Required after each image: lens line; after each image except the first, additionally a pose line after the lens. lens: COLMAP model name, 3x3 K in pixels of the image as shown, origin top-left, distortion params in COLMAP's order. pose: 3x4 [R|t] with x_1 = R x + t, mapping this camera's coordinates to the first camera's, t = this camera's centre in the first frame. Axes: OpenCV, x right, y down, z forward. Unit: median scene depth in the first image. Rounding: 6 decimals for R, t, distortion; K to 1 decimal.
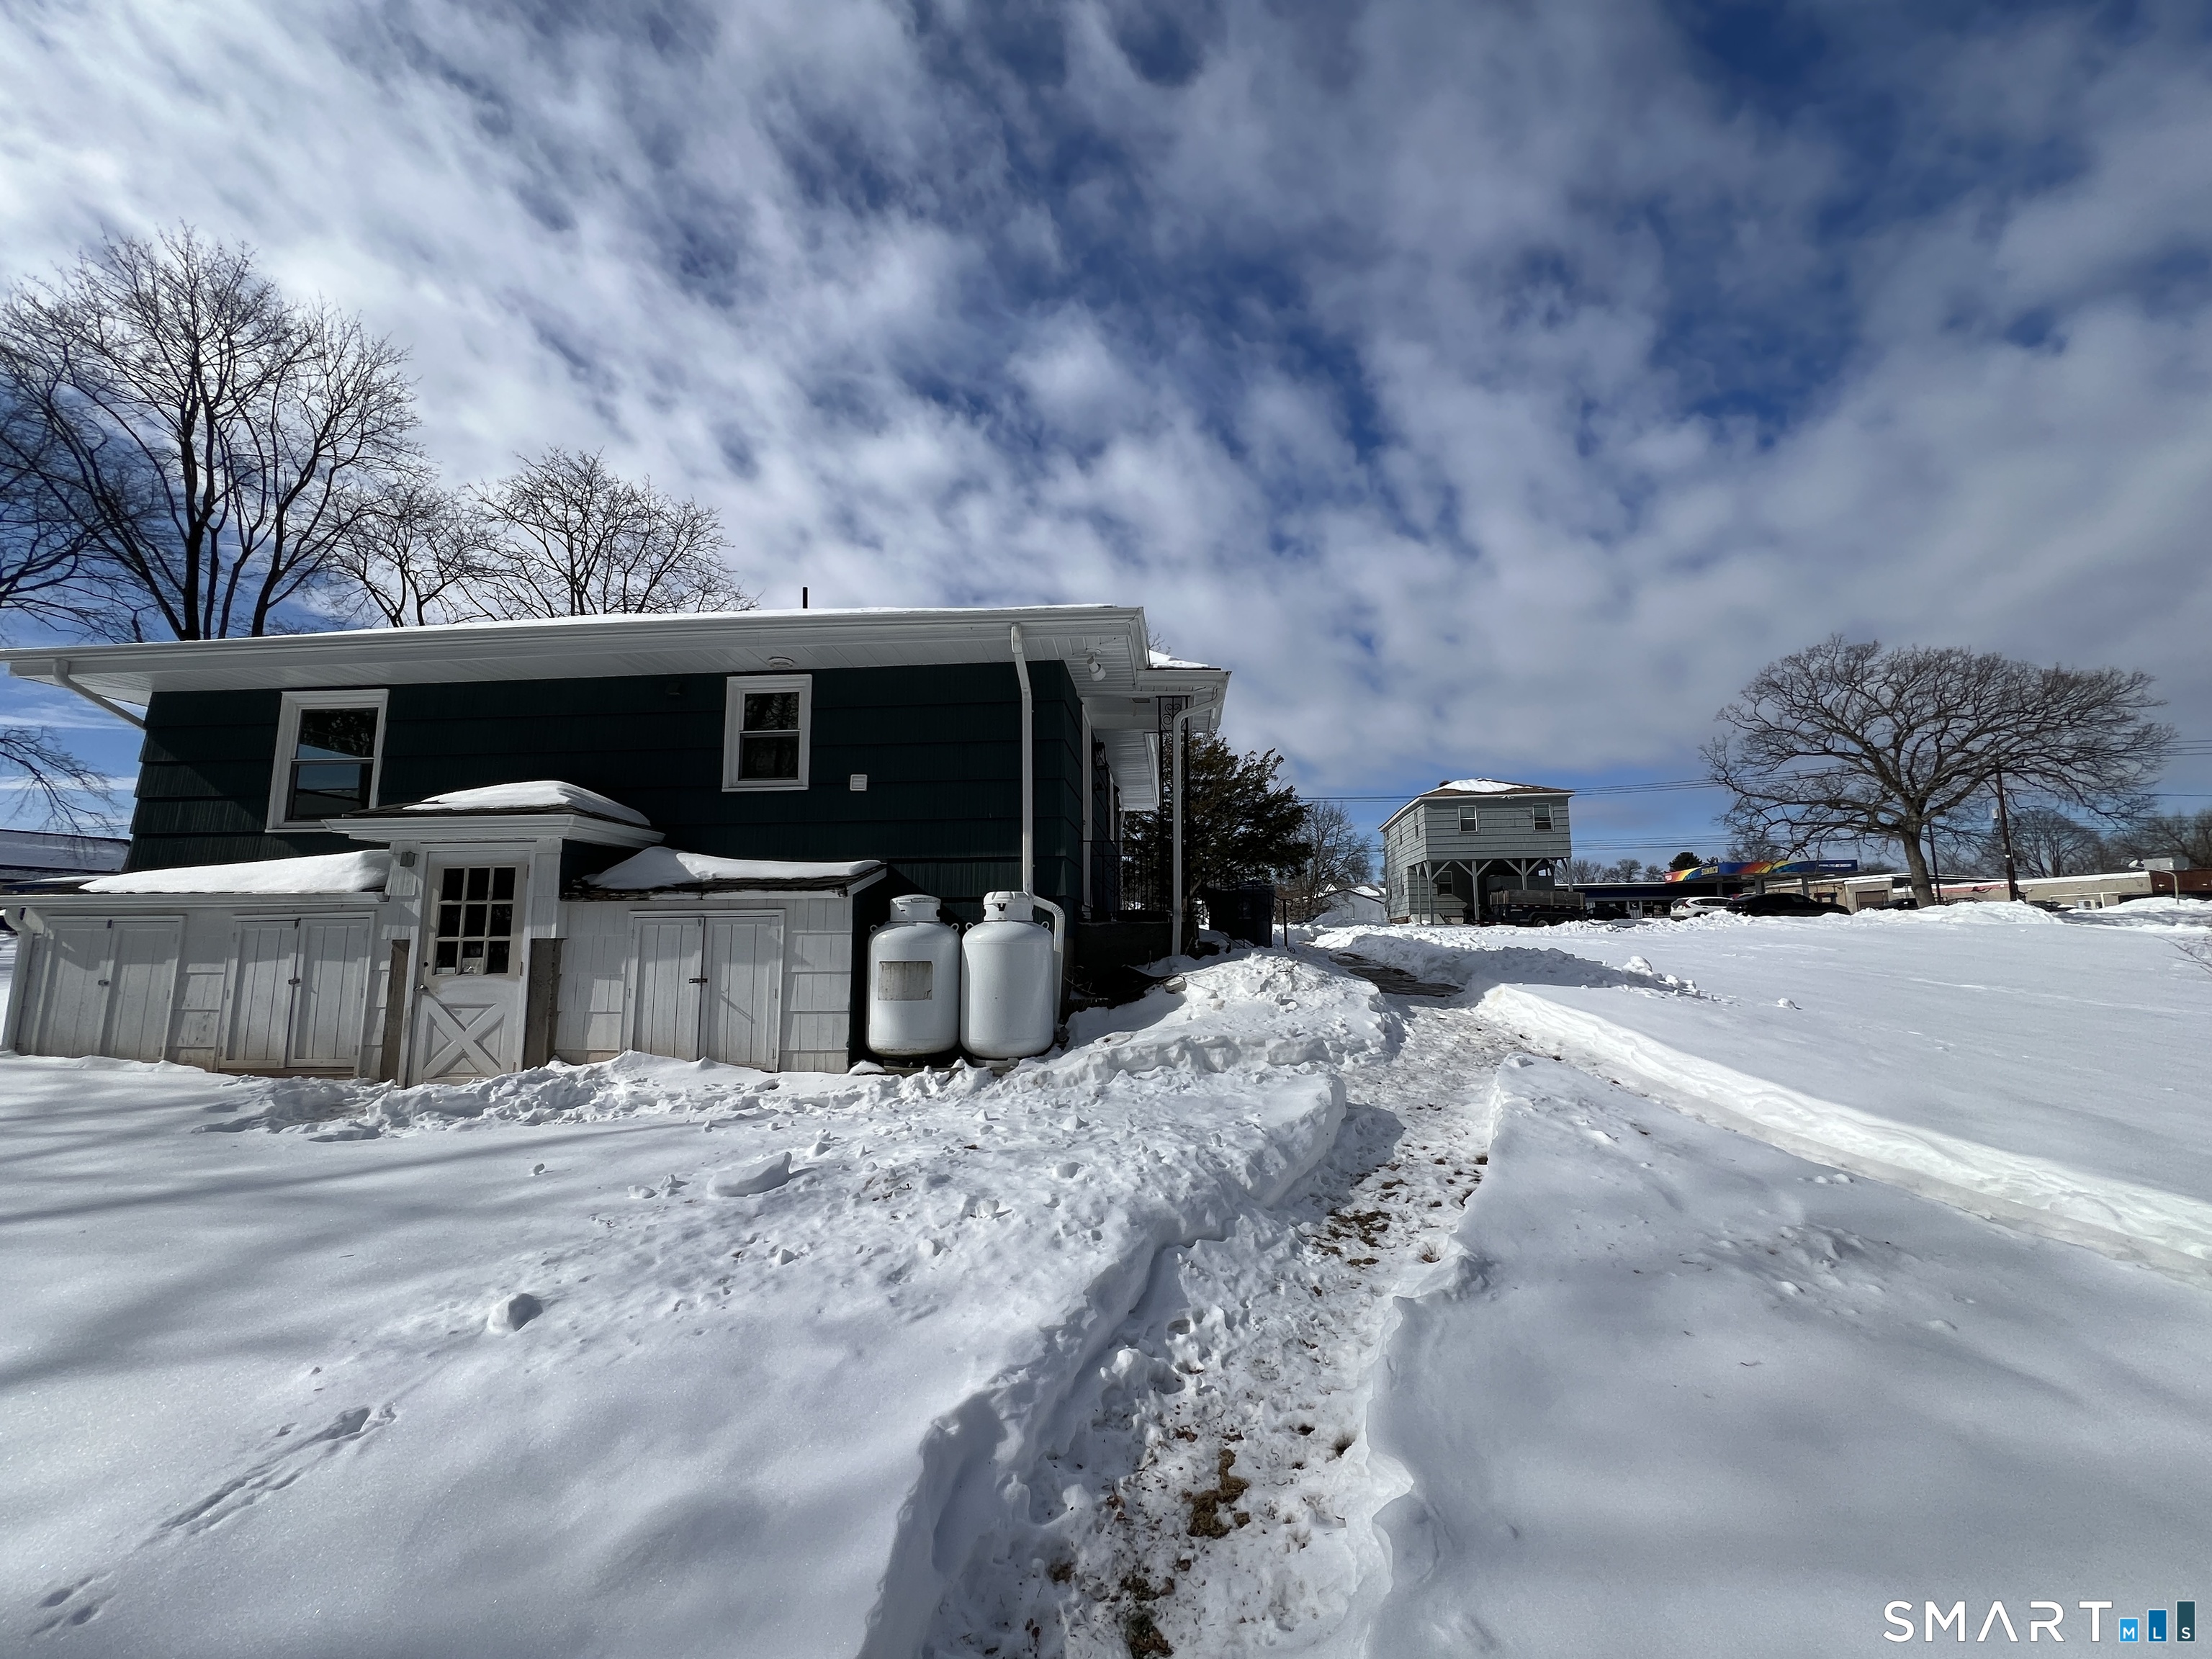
lens RADIAL K [[893.5, 0, 1120.8], [0, 893.5, 791.6], [0, 0, 1]] dist [0.002200, 0.000344]
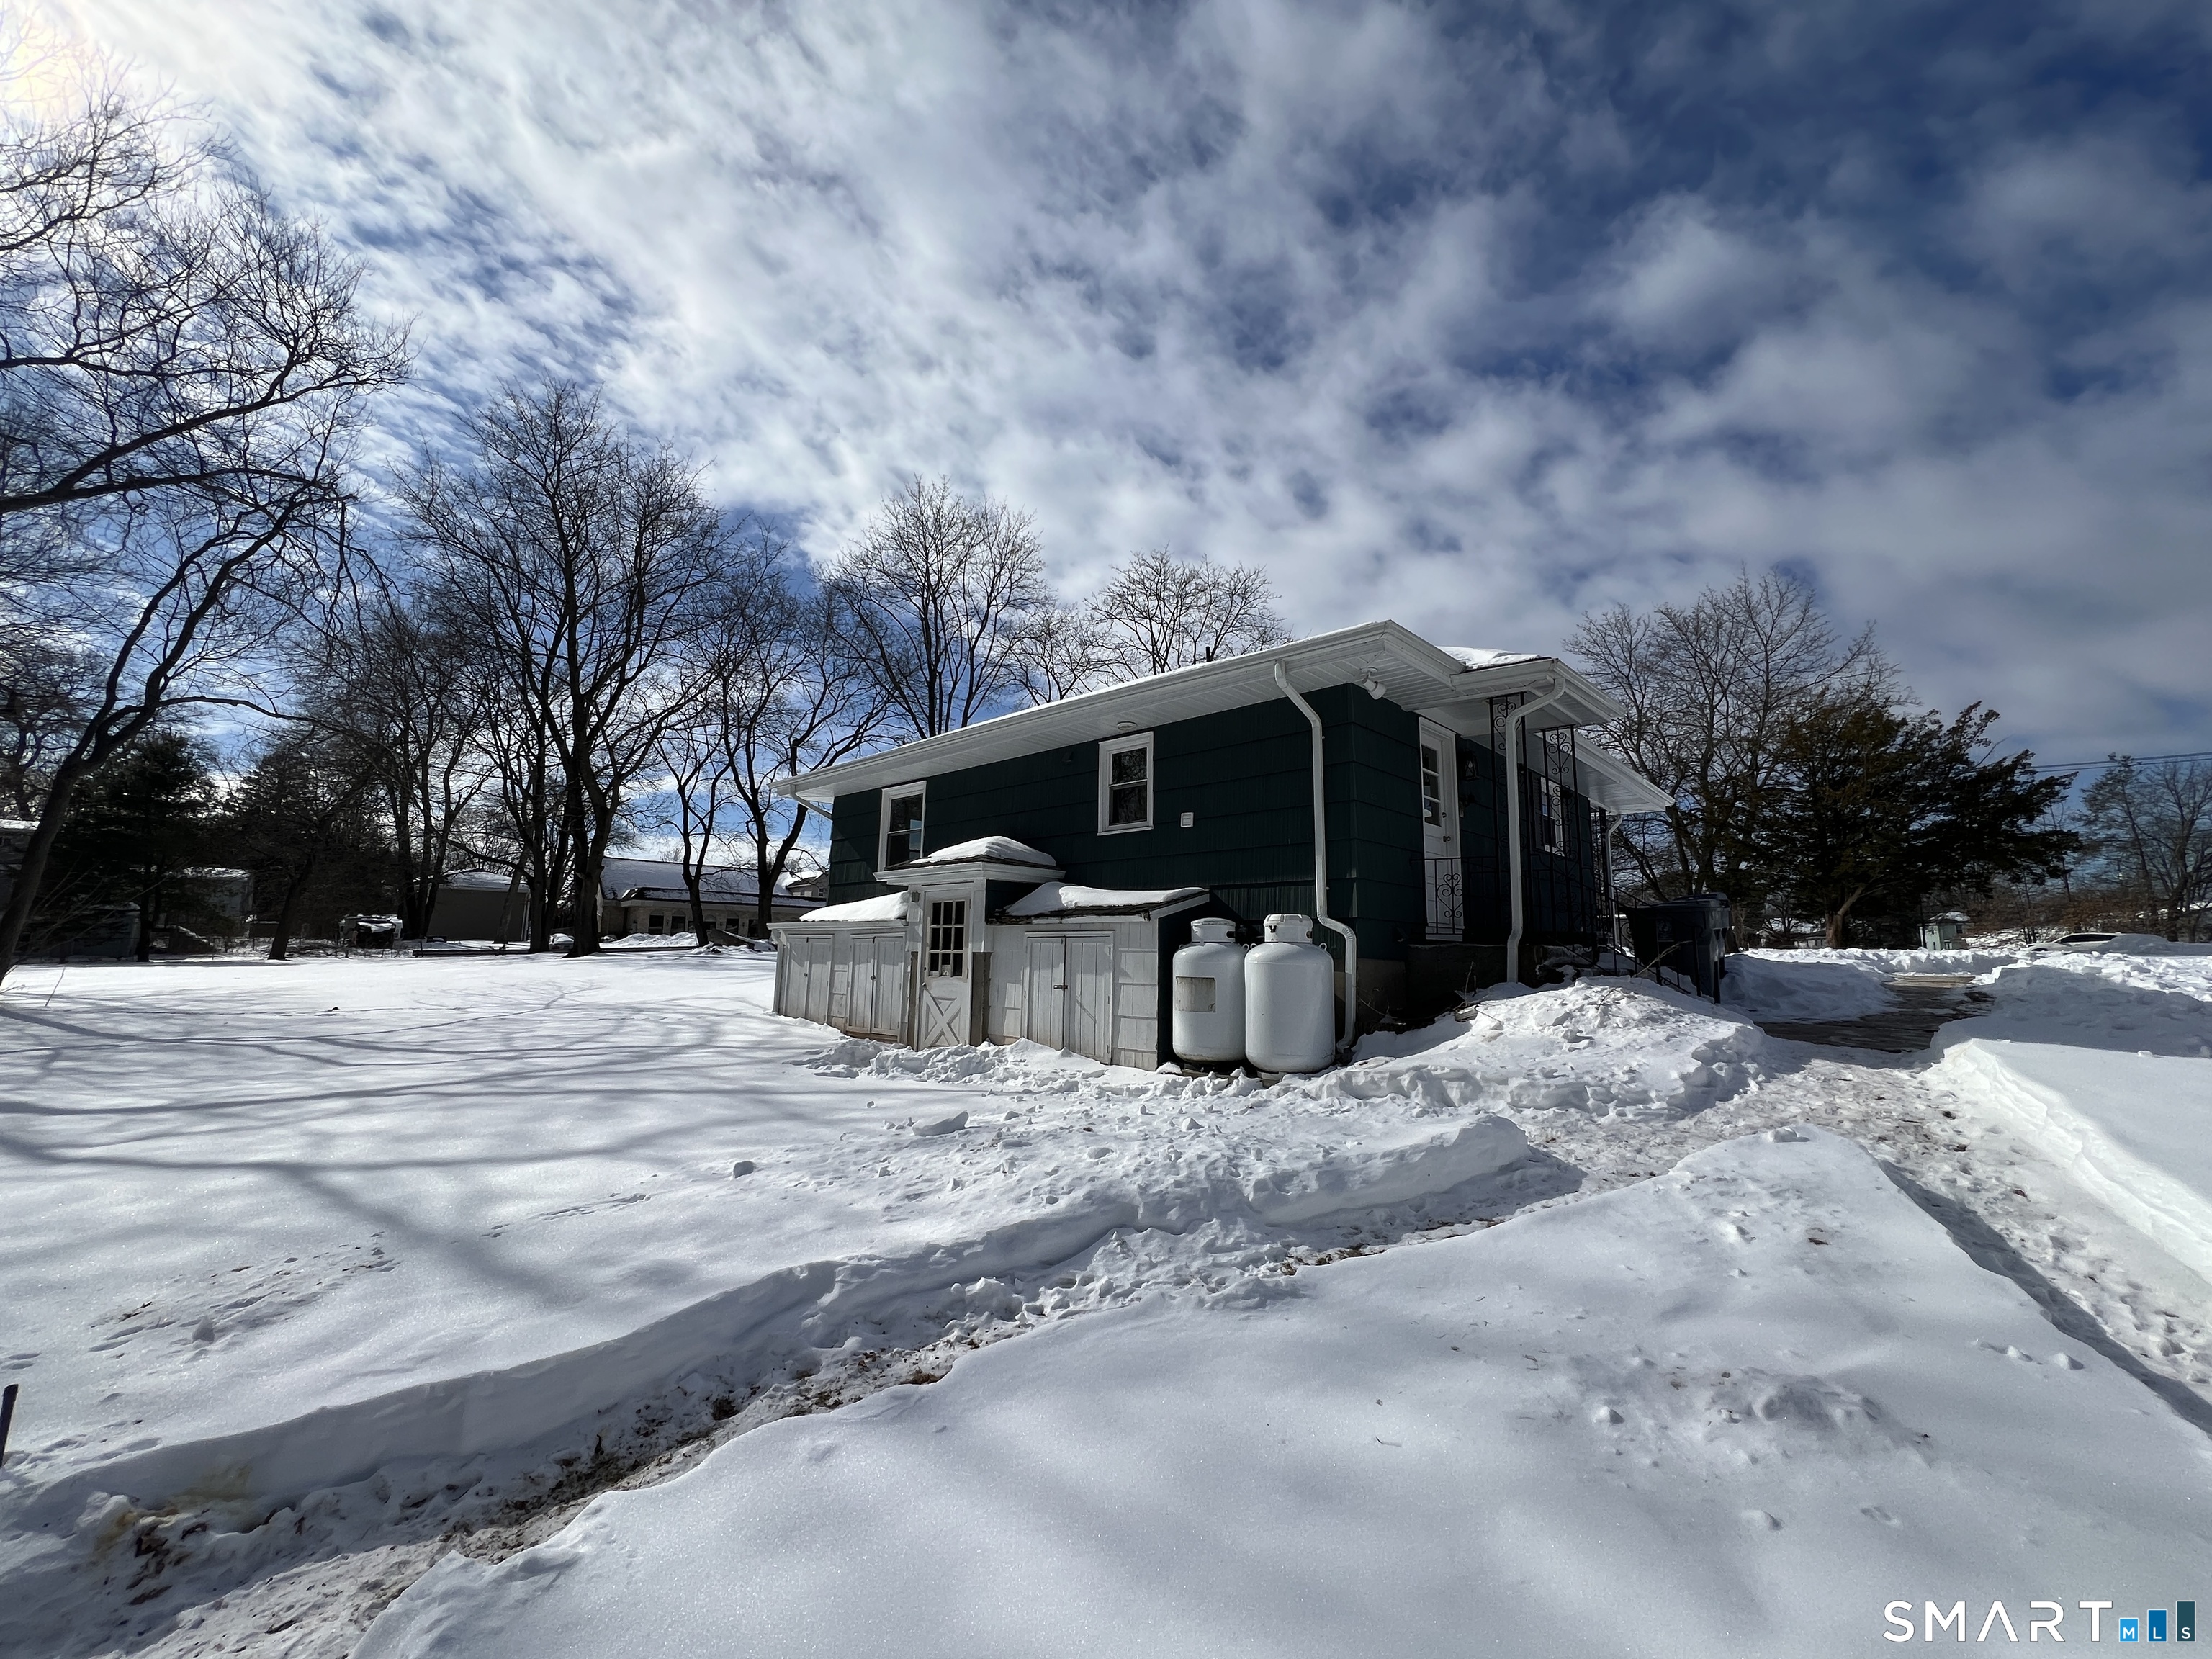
lens RADIAL K [[899.3, 0, 1090.8], [0, 899.3, 829.4], [0, 0, 1]] dist [0.000499, -0.000116]
pose [[0.767400, -0.072701, -0.637033, 0.371095], [0.084522, 0.996351, -0.011888, 0.007474], [0.635573, -0.044720, 0.770744, 0.054299]]
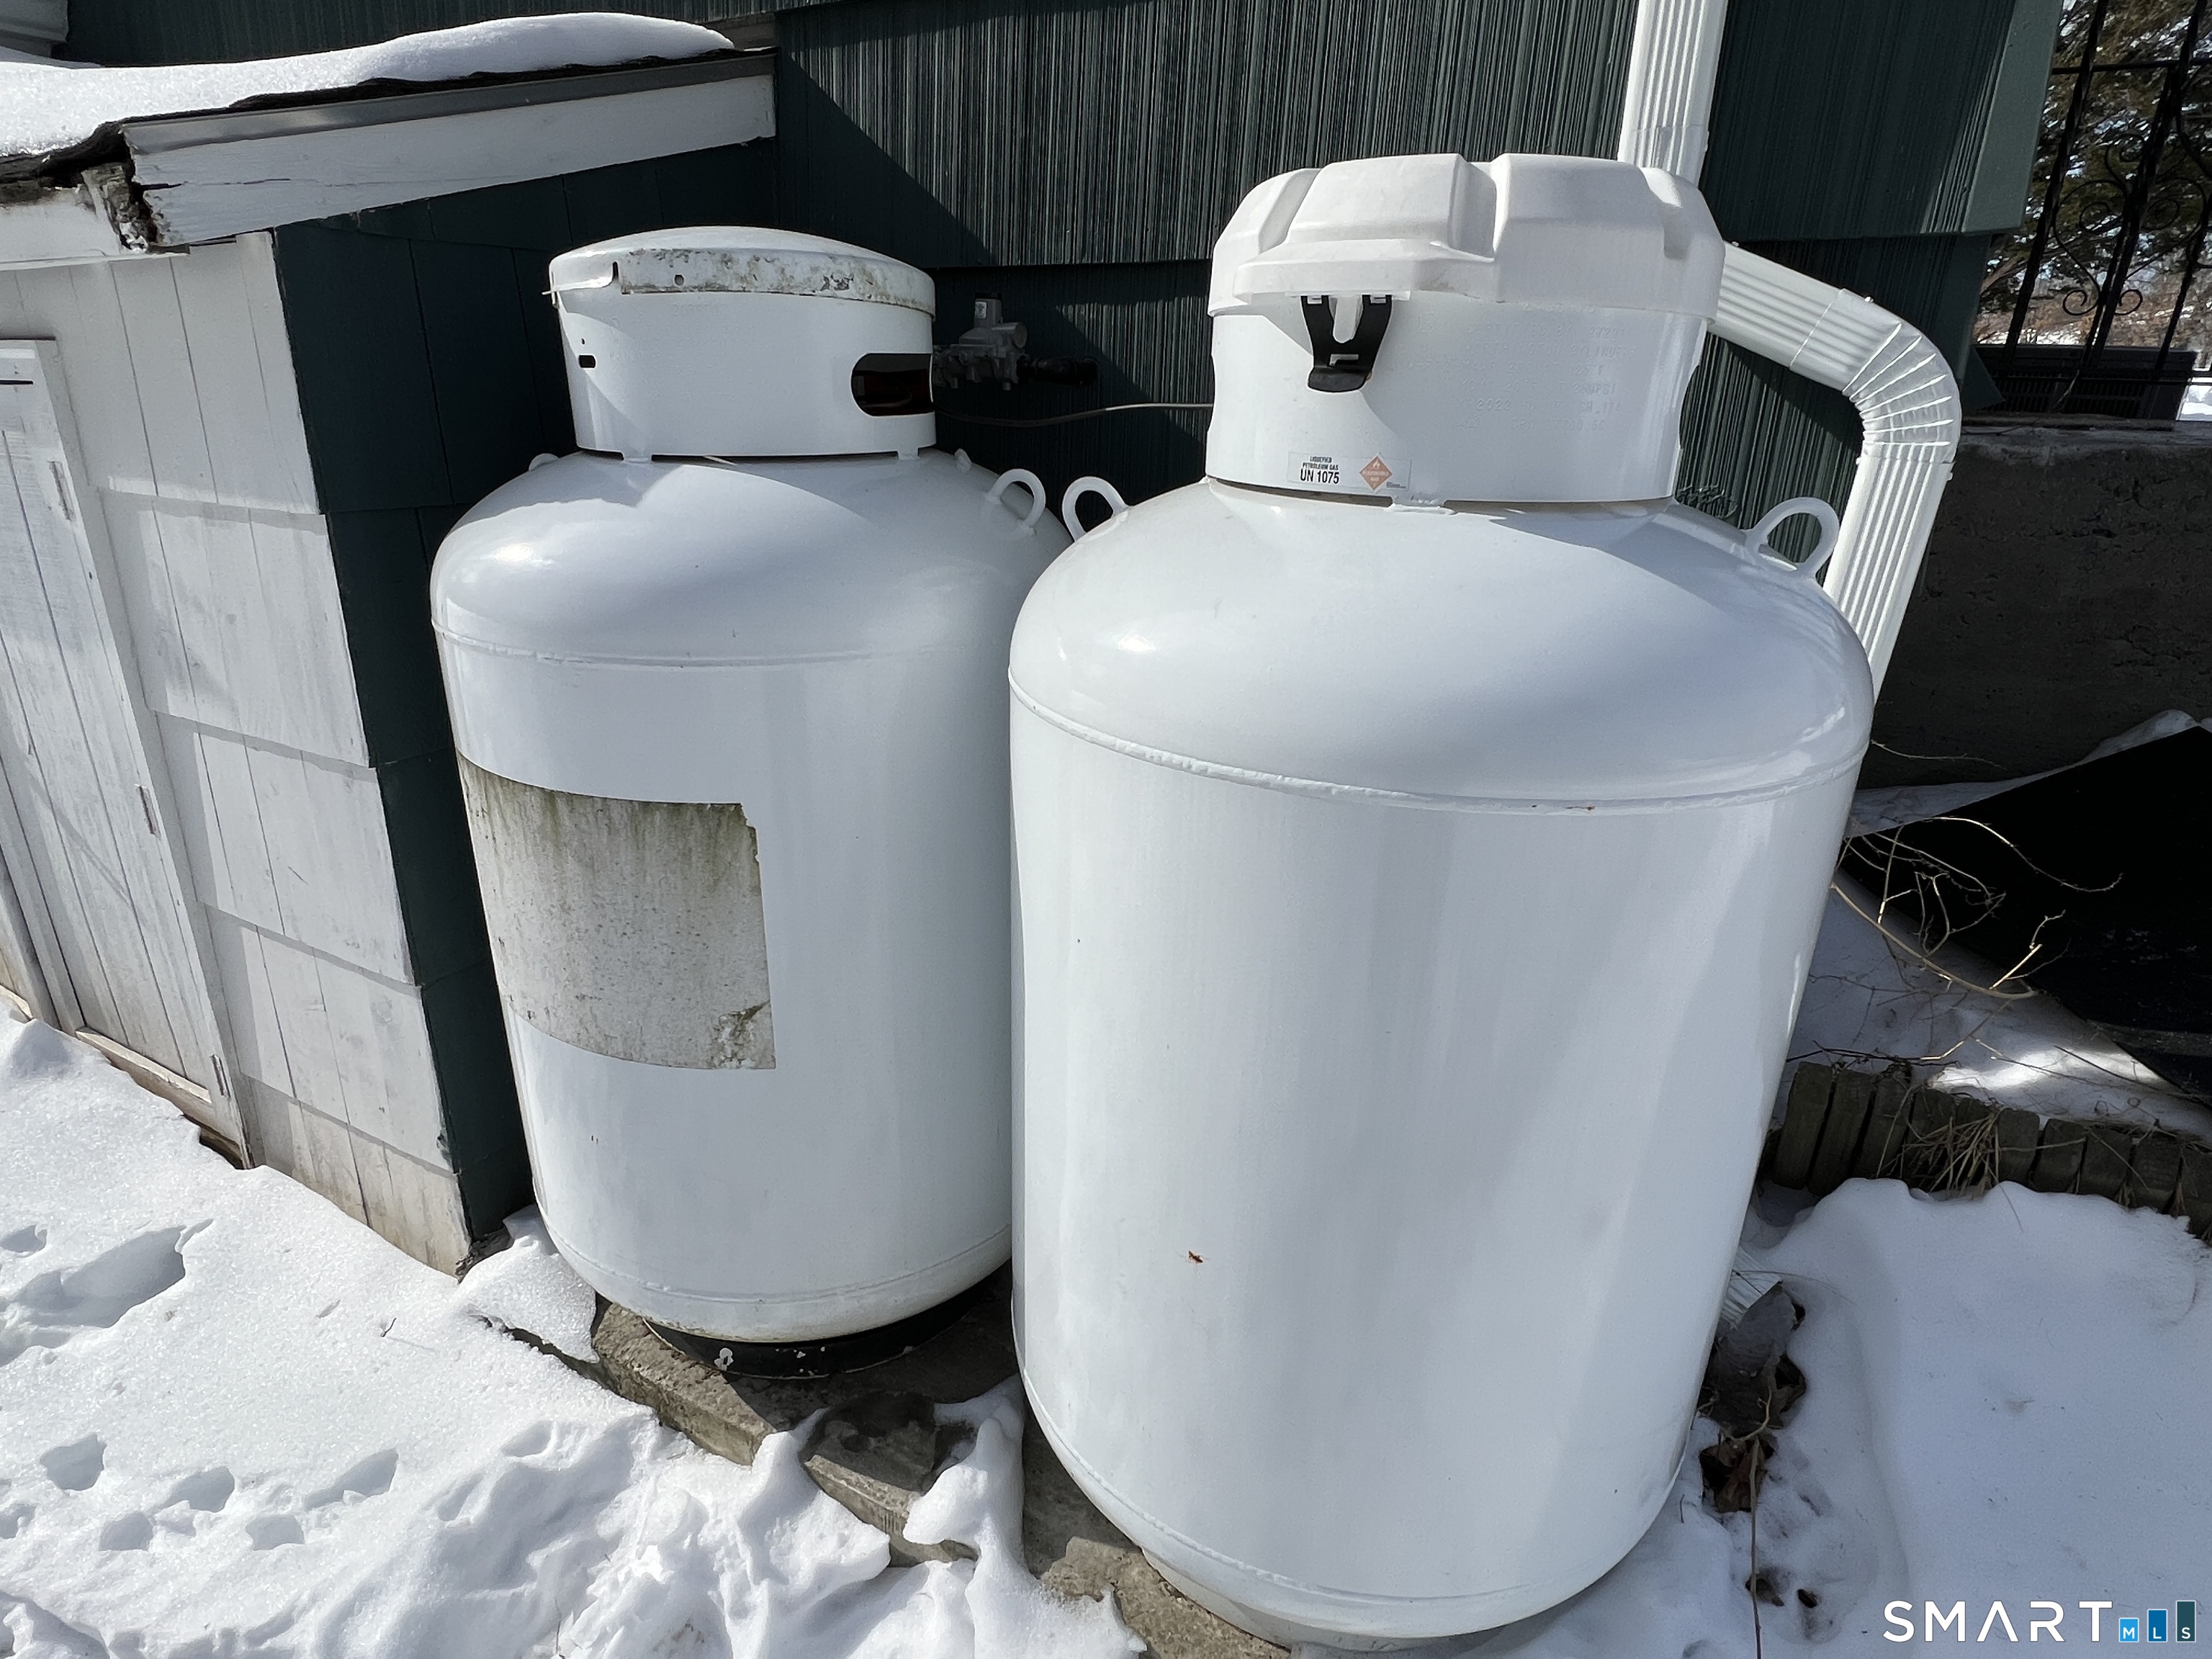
lens RADIAL K [[1221.2, 0, 1106.0], [0, 1221.2, 829.5], [0, 0, 1]] dist [-0.001760, -0.000259]
pose [[0.902658, 0.174245, -0.393506, -0.094969], [0.044186, 0.872012, 0.487486, 0.107539], [0.428084, -0.457421, 0.779429, 0.843962]]
